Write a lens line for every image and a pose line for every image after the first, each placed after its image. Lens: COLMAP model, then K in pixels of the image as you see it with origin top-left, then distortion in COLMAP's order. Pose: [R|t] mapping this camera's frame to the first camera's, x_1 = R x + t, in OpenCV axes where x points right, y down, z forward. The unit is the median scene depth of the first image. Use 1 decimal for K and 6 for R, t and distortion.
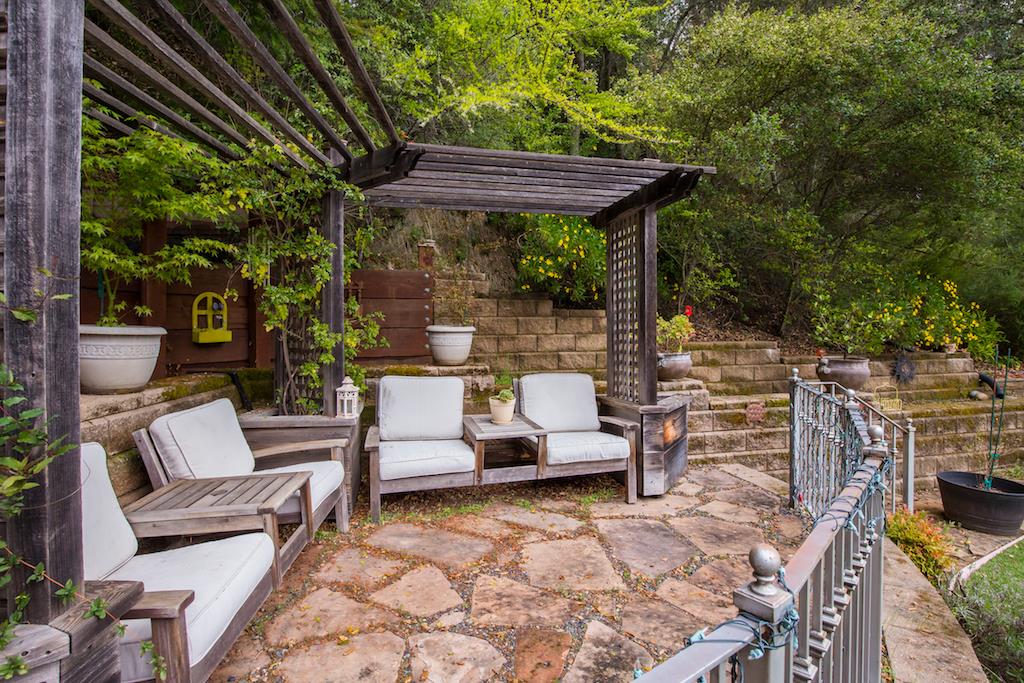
lens RADIAL K [[517.3, 0, 508.3], [0, 517.3, 325.1], [0, 0, 1]] dist [-0.001293, -0.000272]
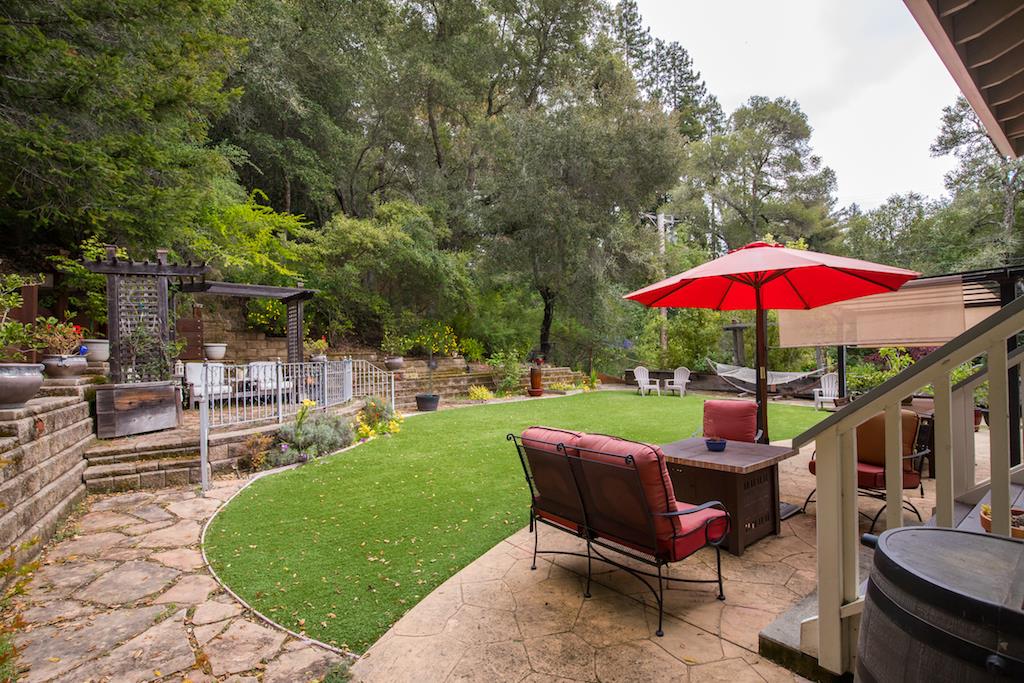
lens RADIAL K [[483.6, 0, 512.4], [0, 483.6, 352.0], [0, 0, 1]] dist [0.000052, 0.000156]
pose [[0.864860, -0.011886, 0.501873, -0.038735], [0.017989, 0.999811, -0.007321, 0.068870], [-0.501691, 0.015360, 0.864910, -1.374347]]
